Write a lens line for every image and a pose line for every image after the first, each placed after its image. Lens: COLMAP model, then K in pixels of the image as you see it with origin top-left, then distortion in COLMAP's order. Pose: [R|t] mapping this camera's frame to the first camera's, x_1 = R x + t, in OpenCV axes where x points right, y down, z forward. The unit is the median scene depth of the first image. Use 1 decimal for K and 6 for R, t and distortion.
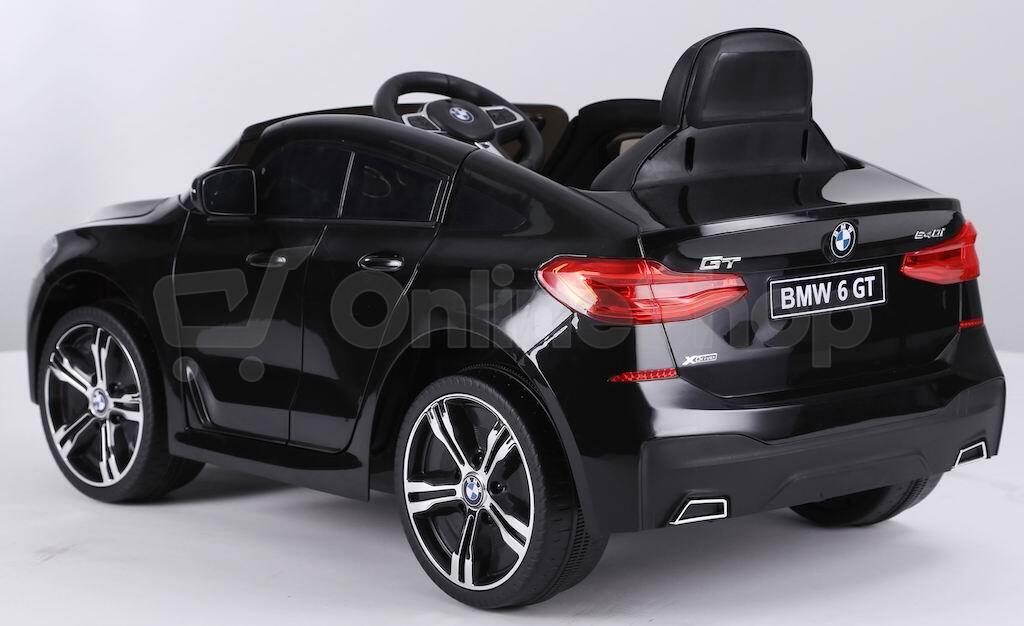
lens RADIAL K [[2575.6, 0, 512.3], [0, 2575.6, 317.5], [0, 0, 1]] dist [0.066000, 0.000000]
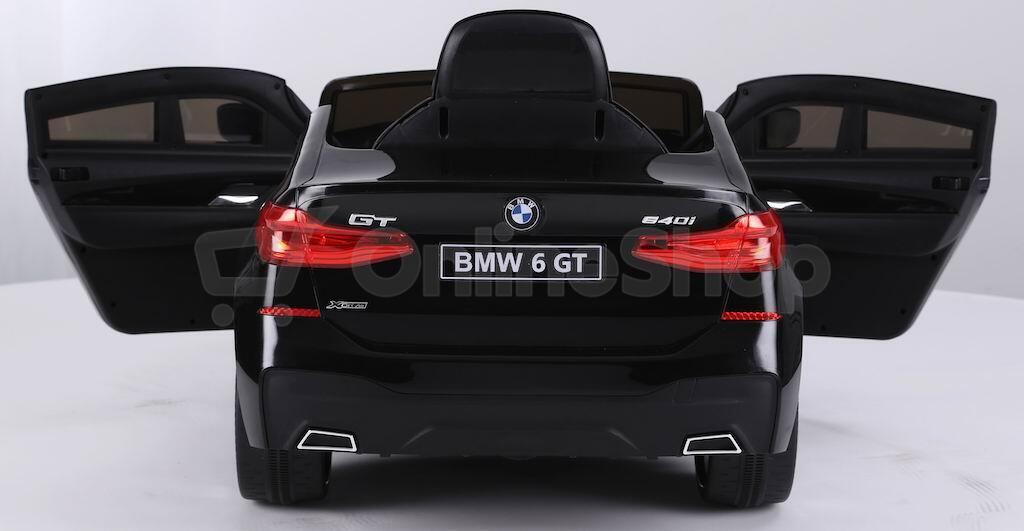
lens RADIAL K [[2110.9, 0, 513.1], [0, 2110.9, 266.2], [0, 0, 1]] dist [-0.041022, 0.000000]
pose [[0.759969, 0.120607, -0.638671, 0.670943], [-0.109751, 0.992335, 0.056798, -0.056852], [0.640626, 0.026930, 0.767380, 0.338868]]
